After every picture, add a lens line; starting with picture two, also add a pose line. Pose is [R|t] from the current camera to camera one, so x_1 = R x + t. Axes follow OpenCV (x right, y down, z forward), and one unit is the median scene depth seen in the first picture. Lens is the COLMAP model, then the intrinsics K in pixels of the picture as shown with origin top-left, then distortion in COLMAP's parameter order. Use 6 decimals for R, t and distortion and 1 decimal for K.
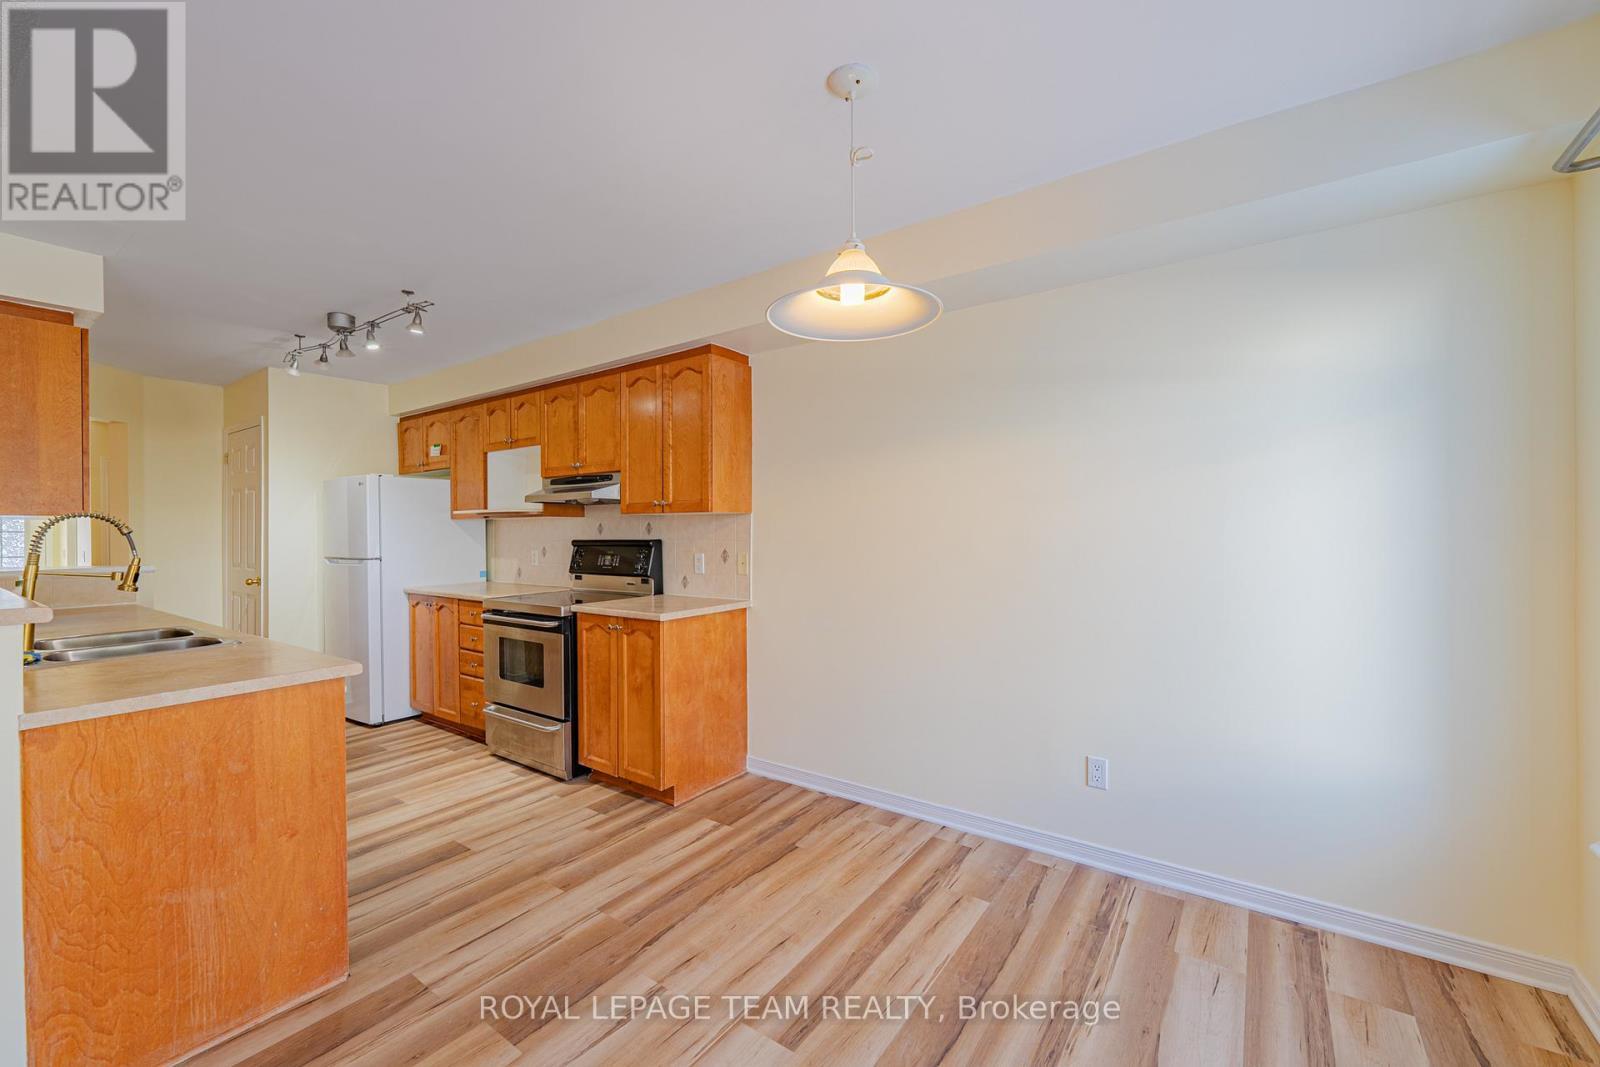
lens RADIAL K [[647.5, 0, 798.8], [0, 647.5, 531.9], [0, 0, 1]] dist [-0.001603, -0.000251]
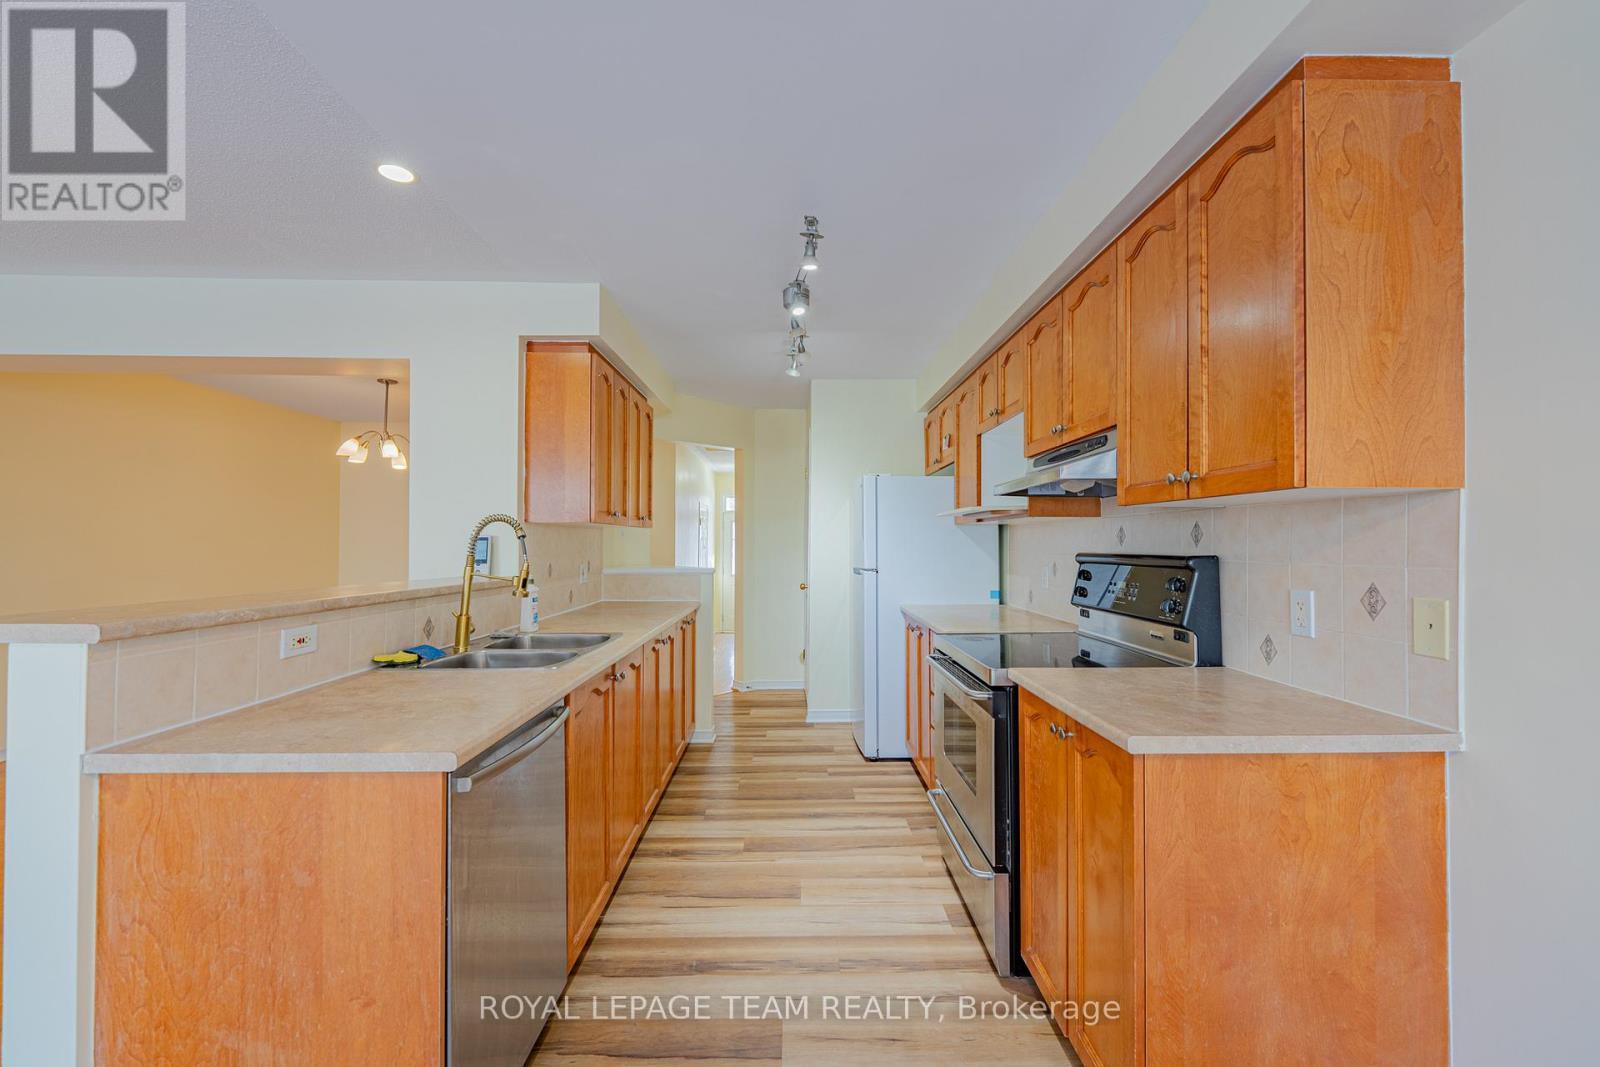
lens RADIAL K [[647.5, 0, 798.8], [0, 647.5, 531.9], [0, 0, 1]] dist [-0.001603, -0.000251]
pose [[0.595546, -0.005173, -0.803304, -0.005009], [-0.008076, 0.999890, -0.012427, 0.002339], [0.803281, 0.013888, 0.595439, 0.511801]]
